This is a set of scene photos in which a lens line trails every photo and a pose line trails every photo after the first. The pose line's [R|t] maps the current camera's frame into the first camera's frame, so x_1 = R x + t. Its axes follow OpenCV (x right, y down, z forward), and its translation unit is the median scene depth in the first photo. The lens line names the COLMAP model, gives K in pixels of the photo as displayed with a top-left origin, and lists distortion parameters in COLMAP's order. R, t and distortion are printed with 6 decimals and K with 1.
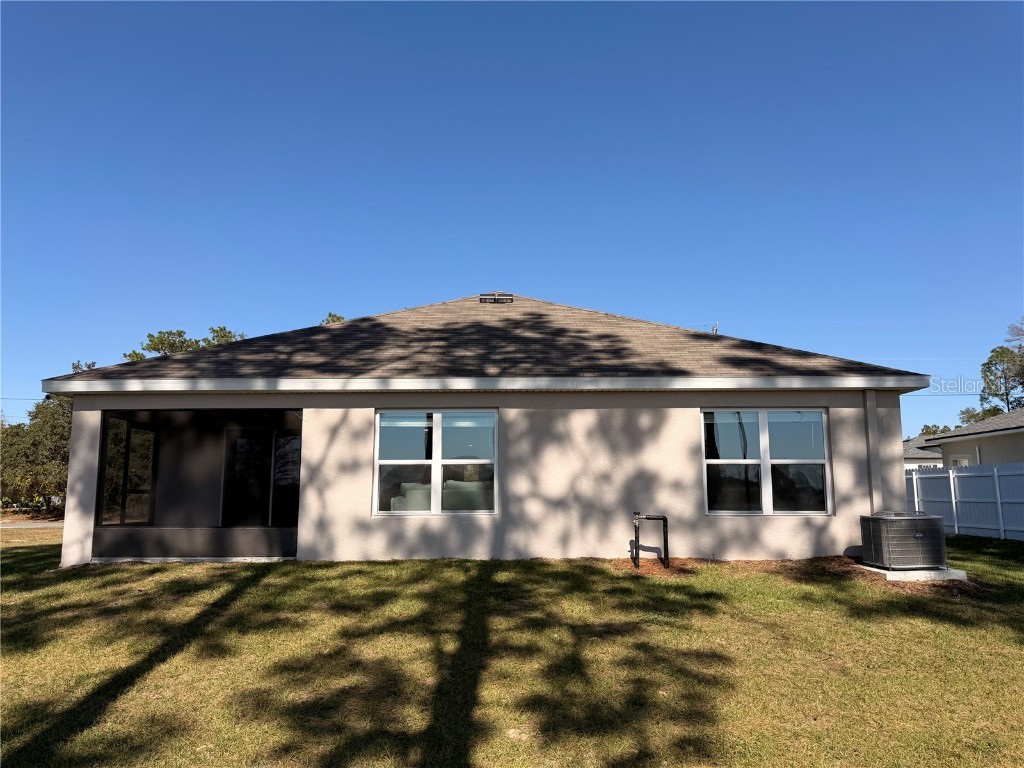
lens RADIAL K [[707.5, 0, 511.9], [0, 707.5, 381.2], [0, 0, 1]] dist [0.039656, -0.004273]
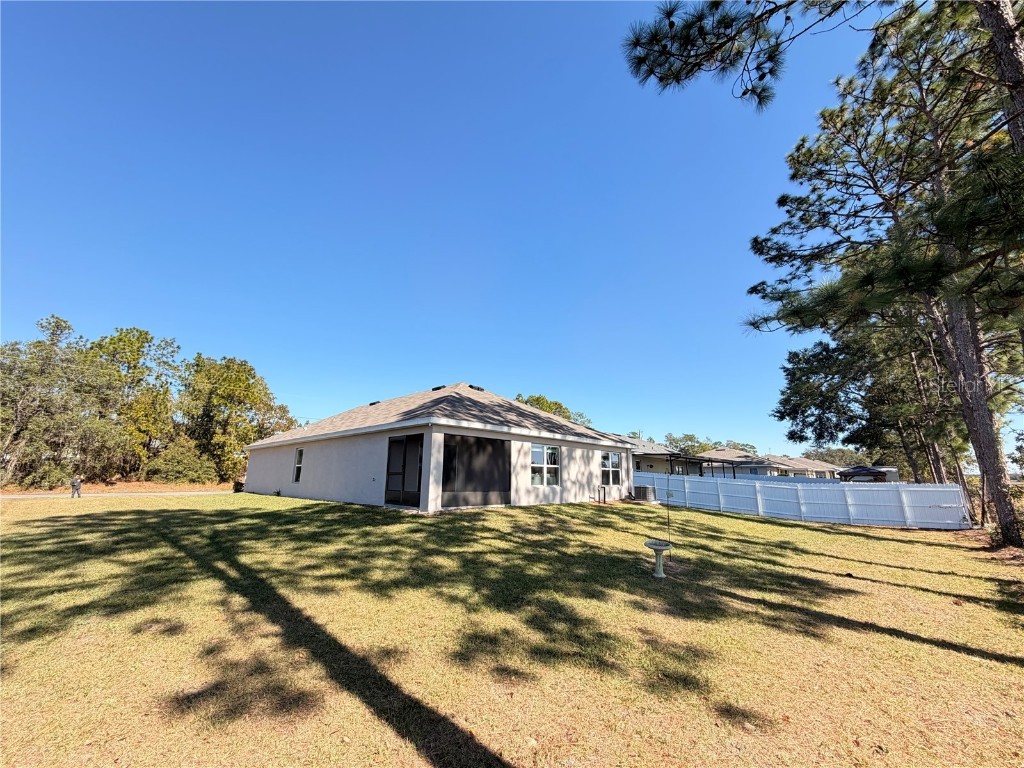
lens RADIAL K [[407.6, 0, 514.2], [0, 407.6, 385.9], [0, 0, 1]] dist [-0.003989, 0.000445]
pose [[0.680434, 0.174805, 0.711654, -1.292930], [-0.130082, 0.984522, -0.117455, 0.017473], [-0.721171, -0.012654, 0.692642, 0.065177]]
